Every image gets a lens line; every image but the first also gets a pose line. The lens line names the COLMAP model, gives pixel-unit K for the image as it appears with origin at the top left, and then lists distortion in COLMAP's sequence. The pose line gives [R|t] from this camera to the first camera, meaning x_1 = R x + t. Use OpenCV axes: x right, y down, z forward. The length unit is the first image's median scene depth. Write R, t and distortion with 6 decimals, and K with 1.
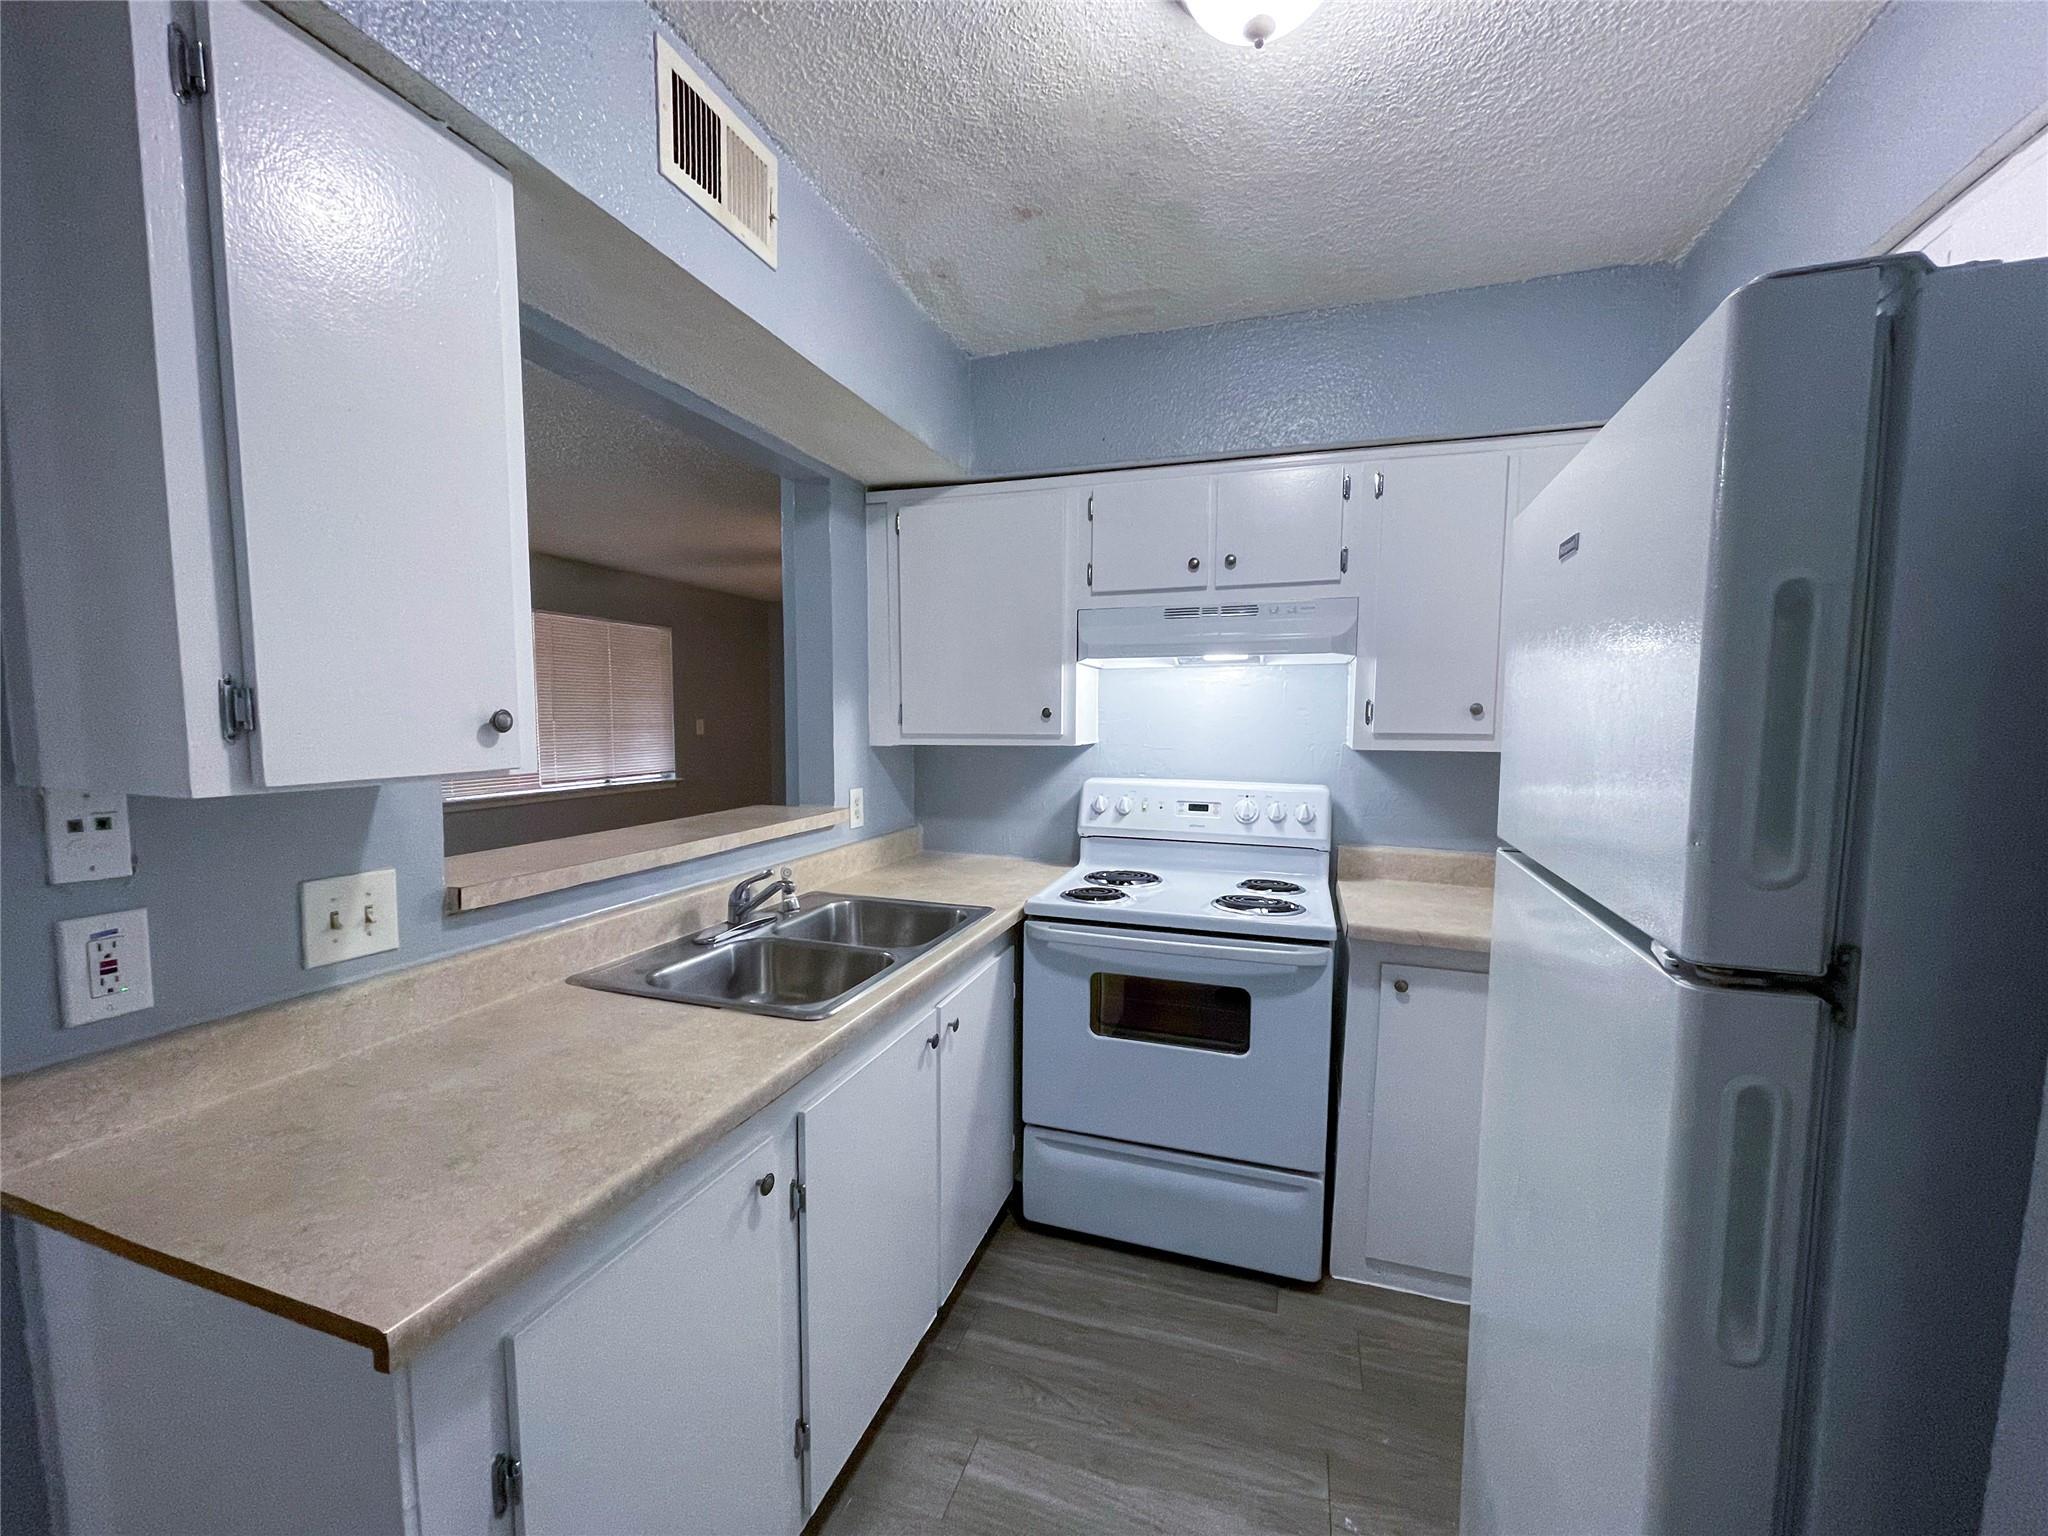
lens RADIAL K [[826.2, 0, 1014.2], [0, 826.2, 789.6], [0, 0, 1]] dist [0.000038, 0.000410]
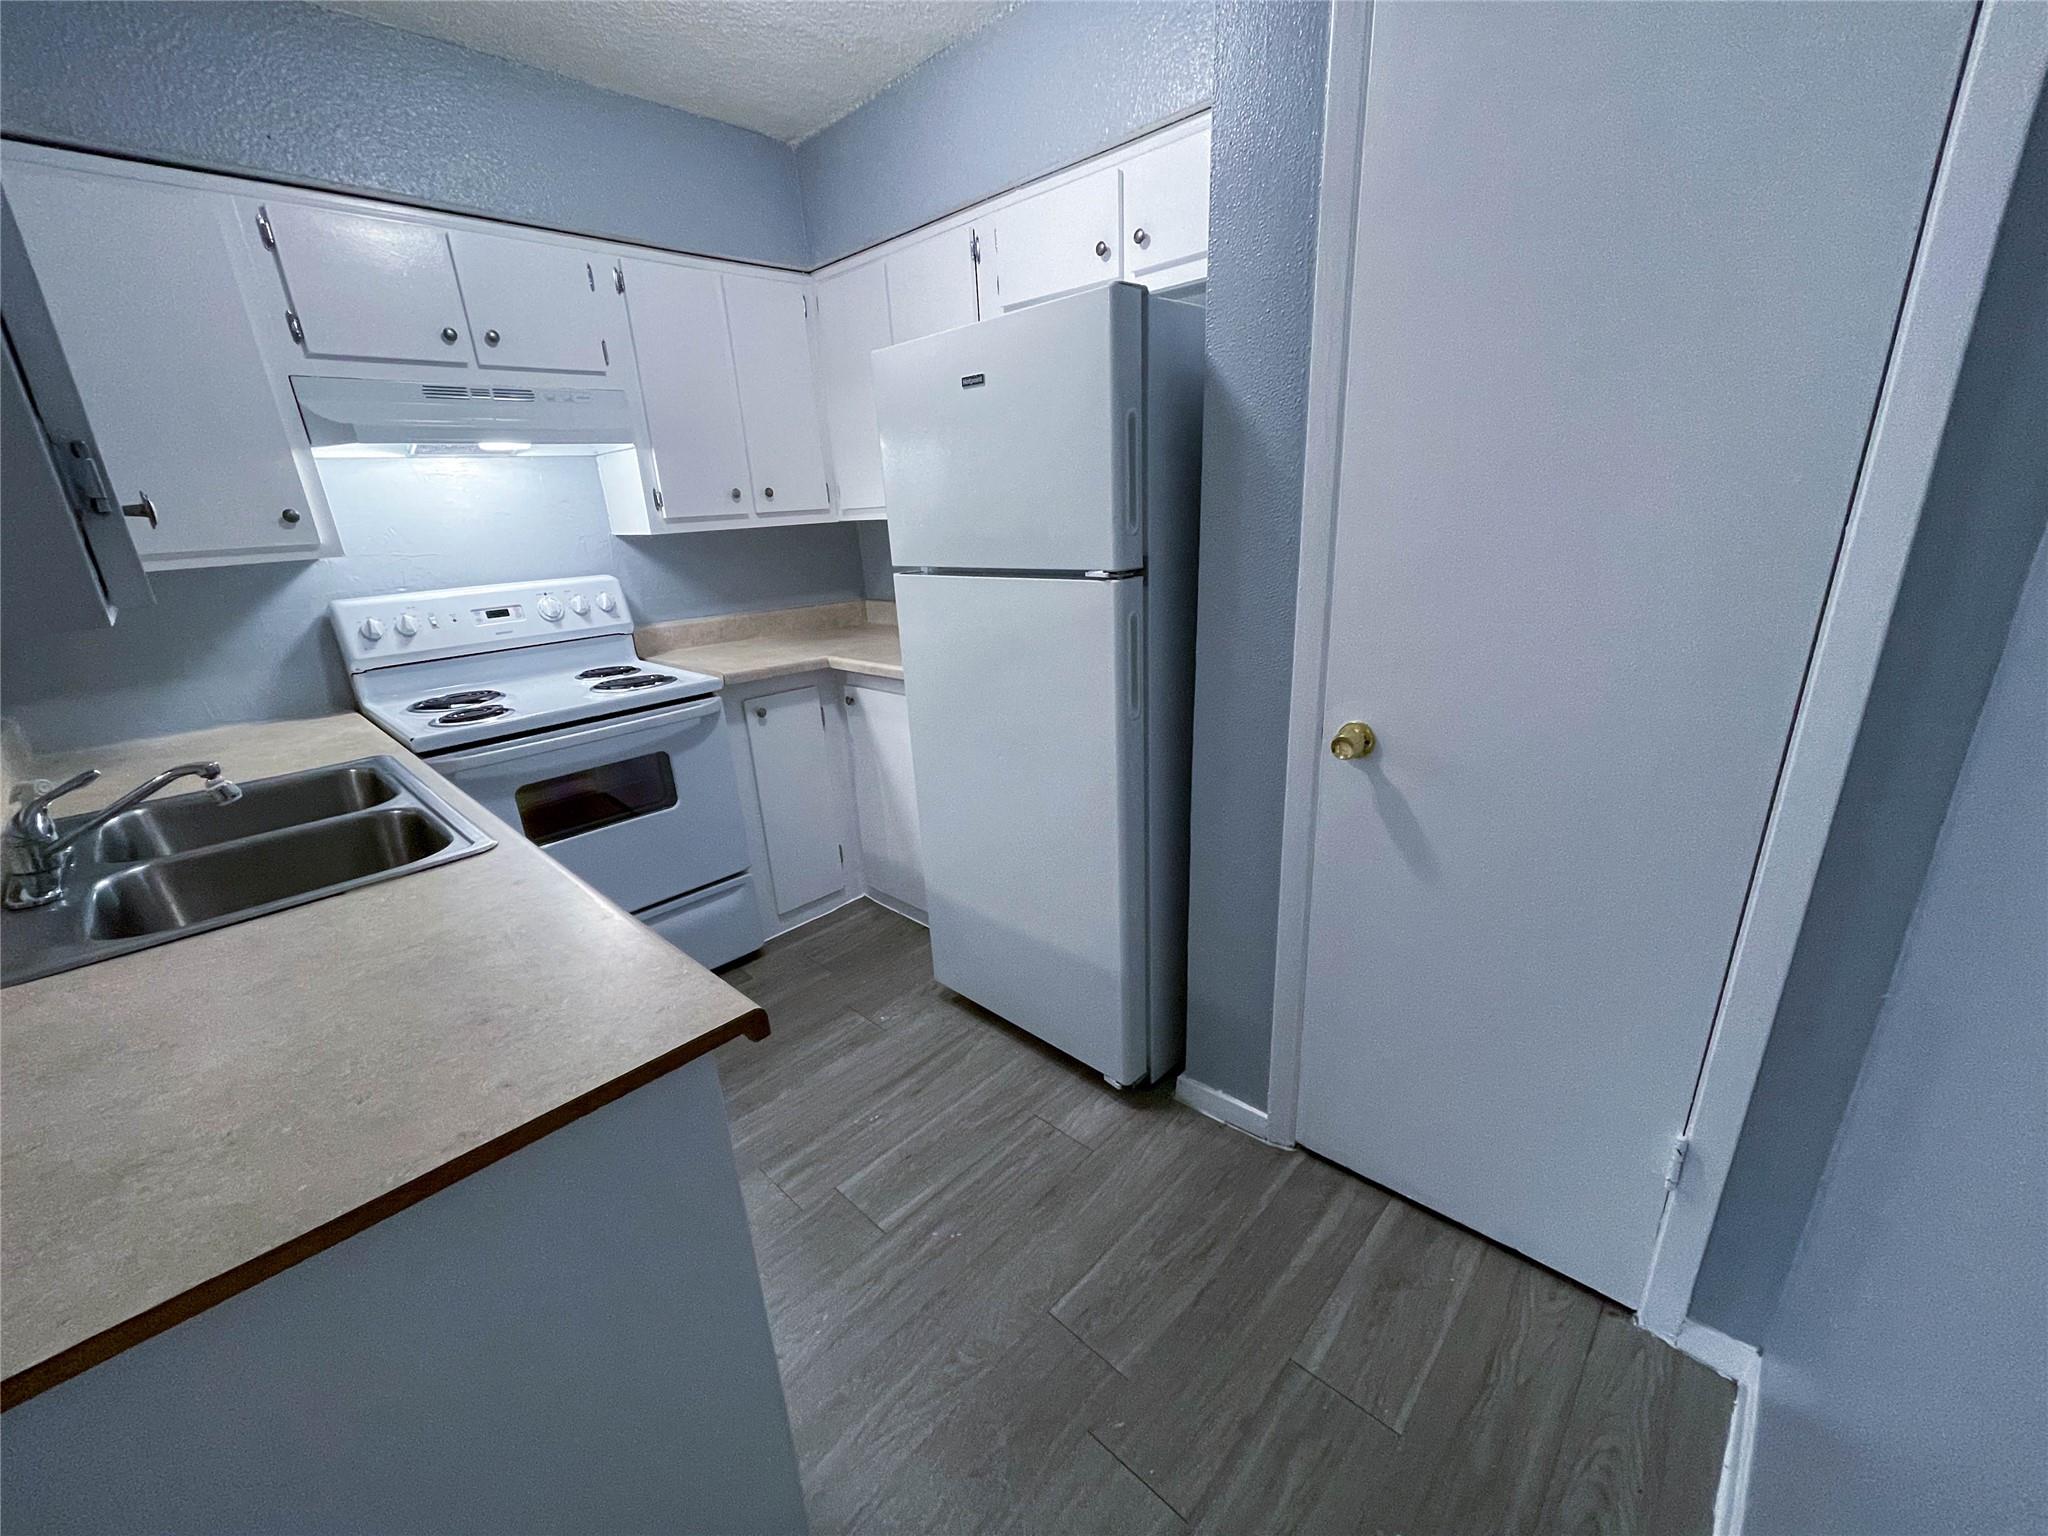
lens RADIAL K [[826.2, 0, 1014.2], [0, 826.2, 789.6], [0, 0, 1]] dist [0.000038, 0.000410]
pose [[0.422112, -0.326337, 0.845769, -0.421272], [0.134628, 0.945181, 0.297503, 0.010951], [-0.896491, -0.011715, 0.442907, 0.036515]]
